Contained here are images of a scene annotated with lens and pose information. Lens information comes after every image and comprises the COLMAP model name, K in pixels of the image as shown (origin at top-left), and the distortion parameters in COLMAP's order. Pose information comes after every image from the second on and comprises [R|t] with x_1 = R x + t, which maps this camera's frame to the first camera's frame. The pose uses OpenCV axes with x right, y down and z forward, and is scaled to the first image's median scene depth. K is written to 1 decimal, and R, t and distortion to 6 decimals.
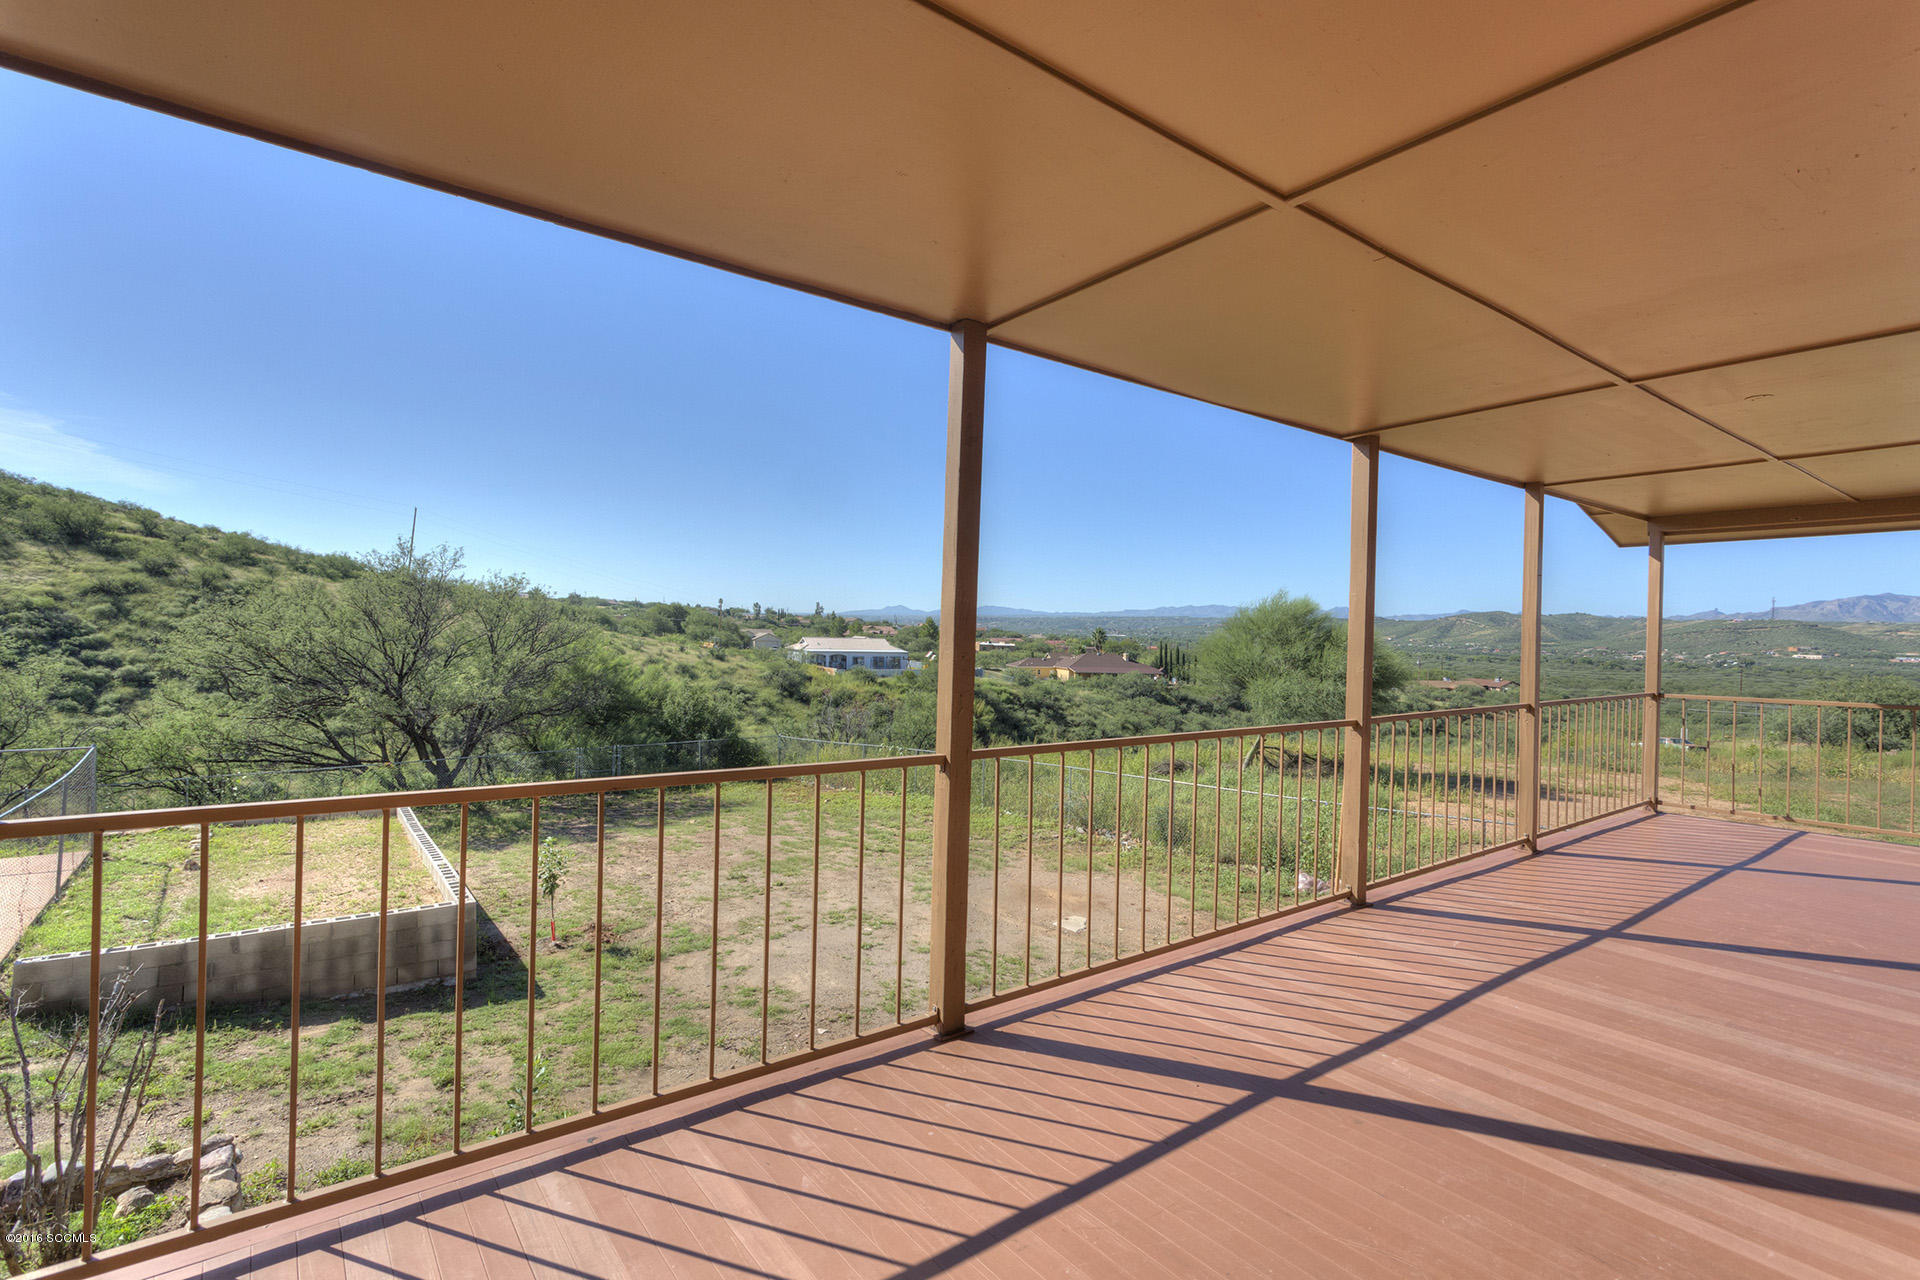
lens RADIAL K [[901.2, 0, 959.1], [0, 901.2, 634.7], [0, 0, 1]] dist [0.001681, 0.002425]
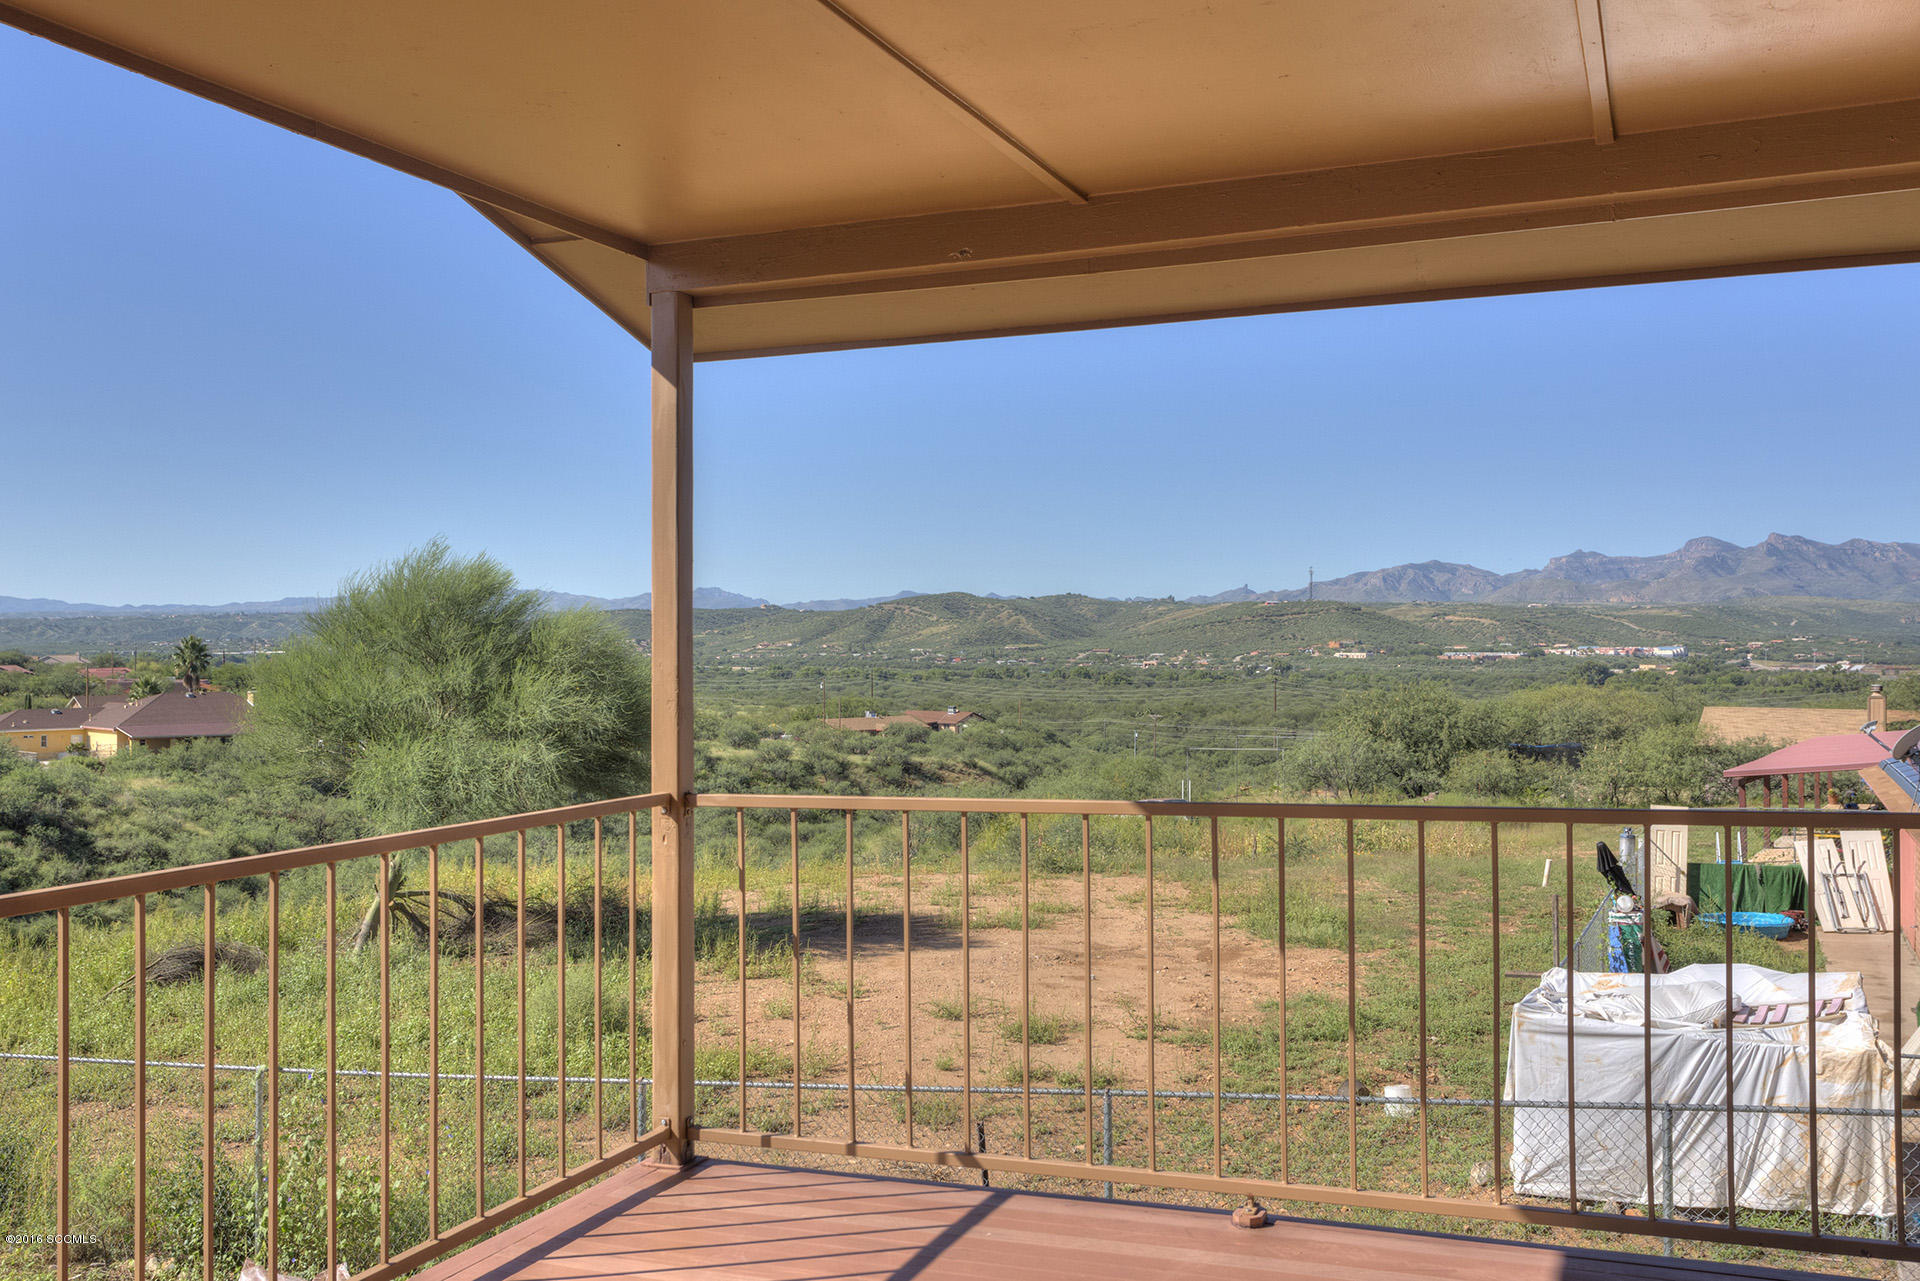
lens RADIAL K [[1804.5, 0, 972.0], [0, 1804.5, 636.2], [0, 0, 1]] dist [-0.005077, 0.004277]
pose [[0.853983, -0.023559, 0.519767, 0.039801], [0.026372, 0.999650, 0.001980, 0.000772], [-0.519631, 0.012017, 0.854306, 0.029774]]
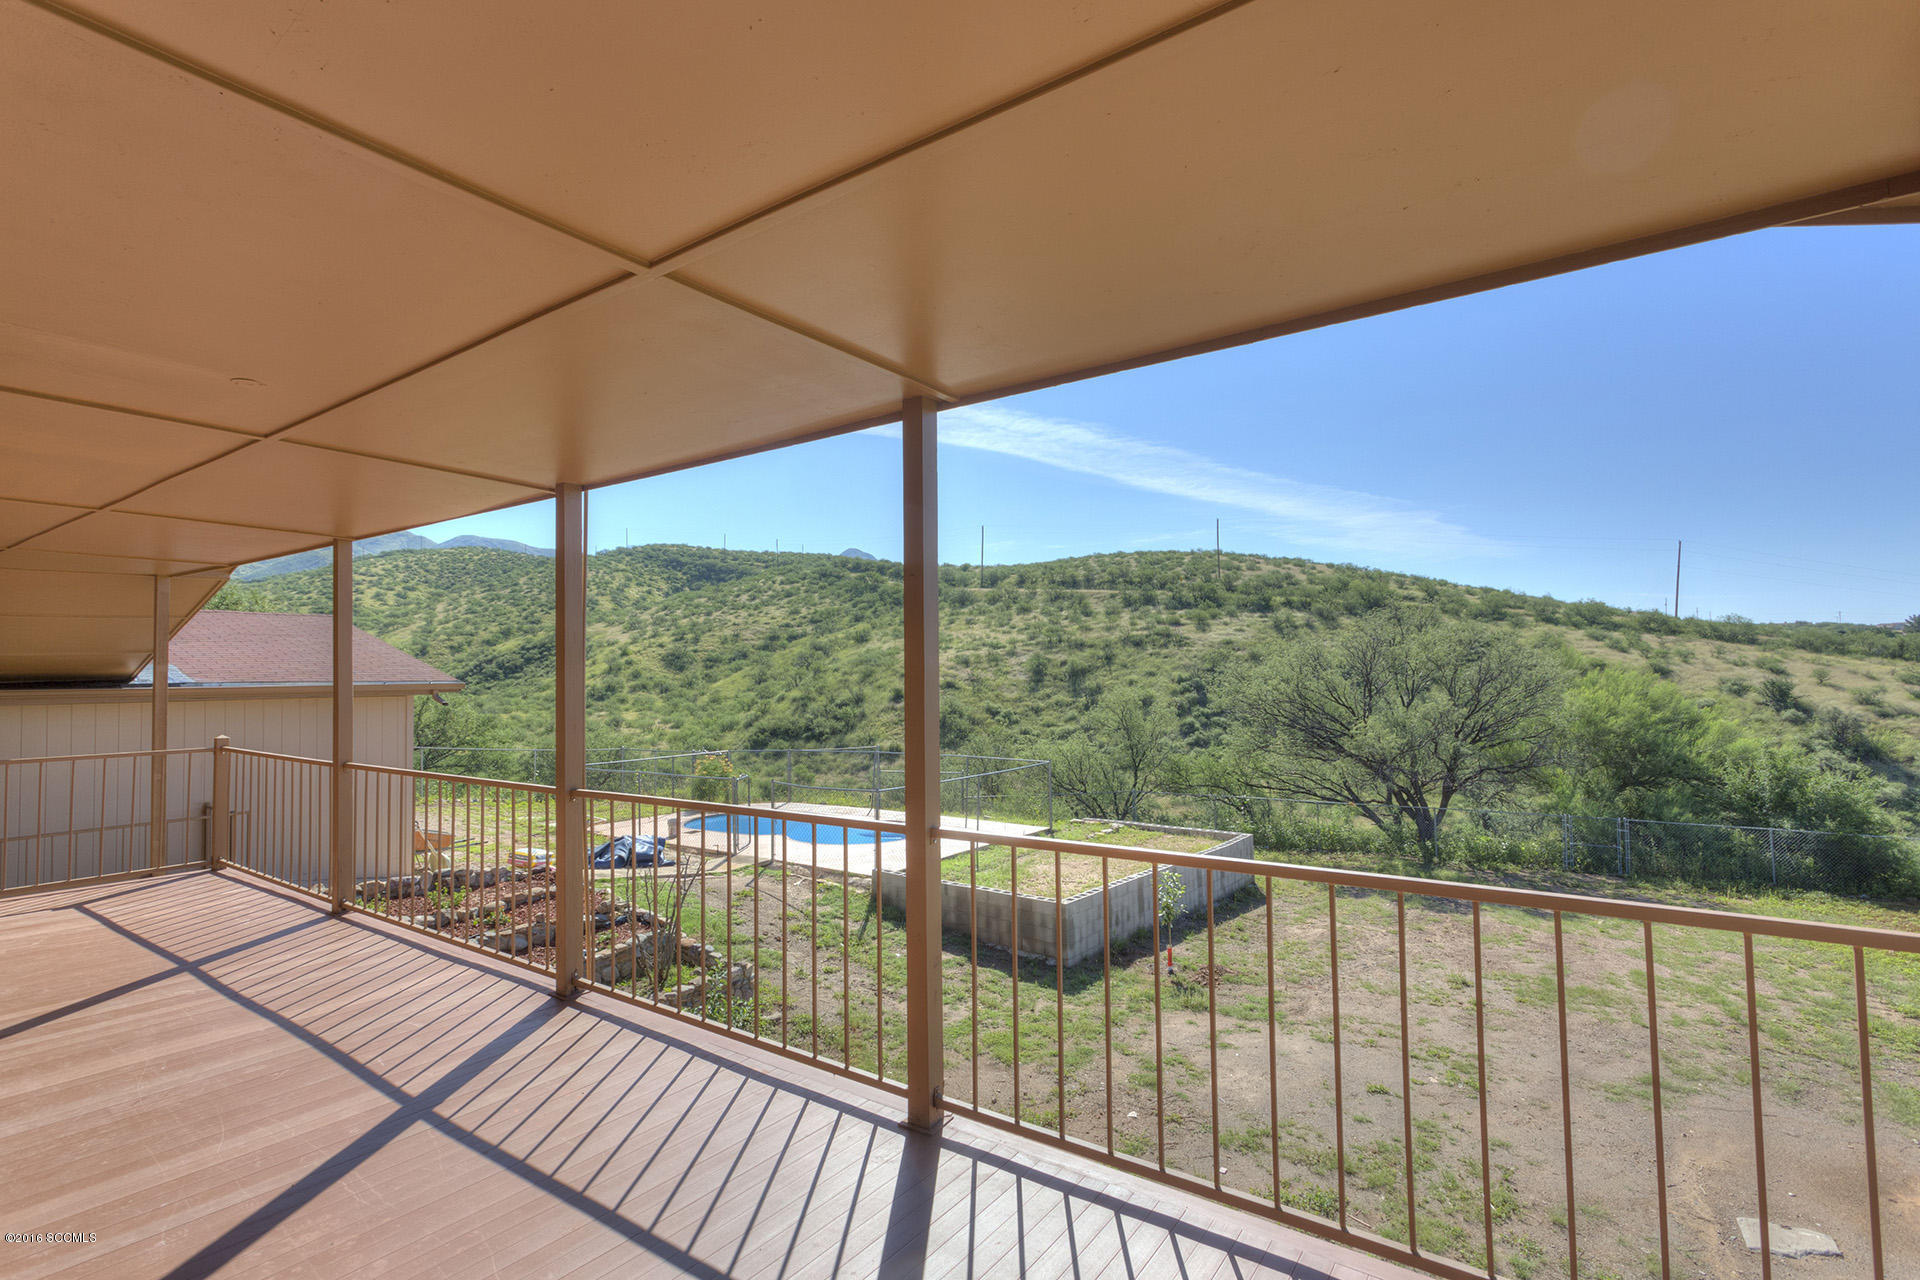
lens RADIAL K [[901.2, 0, 959.1], [0, 901.2, 634.7], [0, 0, 1]] dist [0.001681, 0.002425]
pose [[0.292051, -0.063844, -0.954270, 0.068858], [0.014384, 0.997950, -0.062364, -0.000183], [0.956295, 0.004487, 0.292370, 0.052660]]
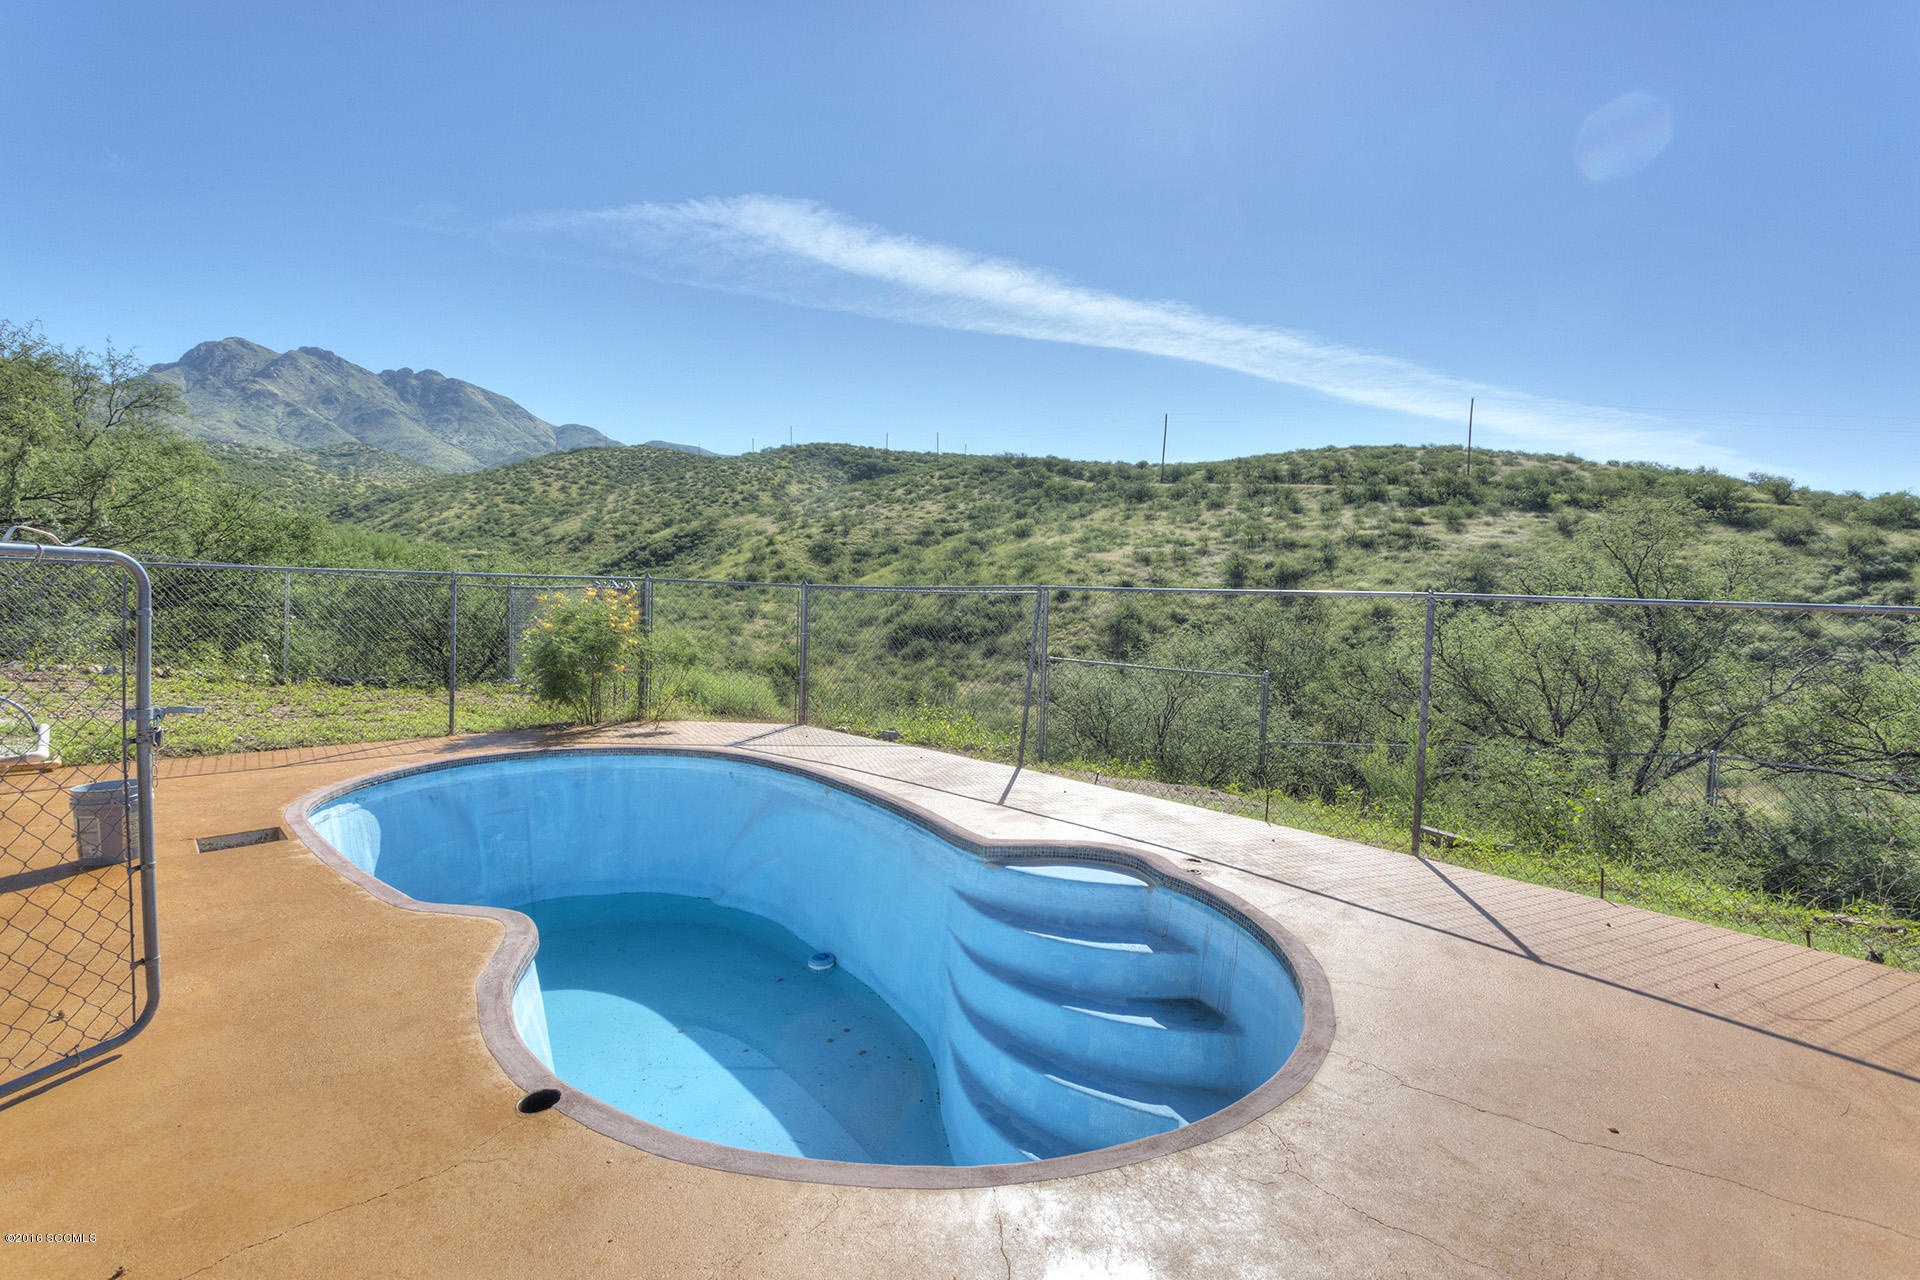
lens RADIAL K [[901.2, 0, 959.1], [0, 901.2, 634.7], [0, 0, 1]] dist [0.001681, 0.002425]
pose [[0.119608, 0.036623, -0.992146, -0.102665], [-0.033024, 0.998913, 0.032892, 0.017936], [0.992272, 0.028831, 0.120687, 0.087739]]
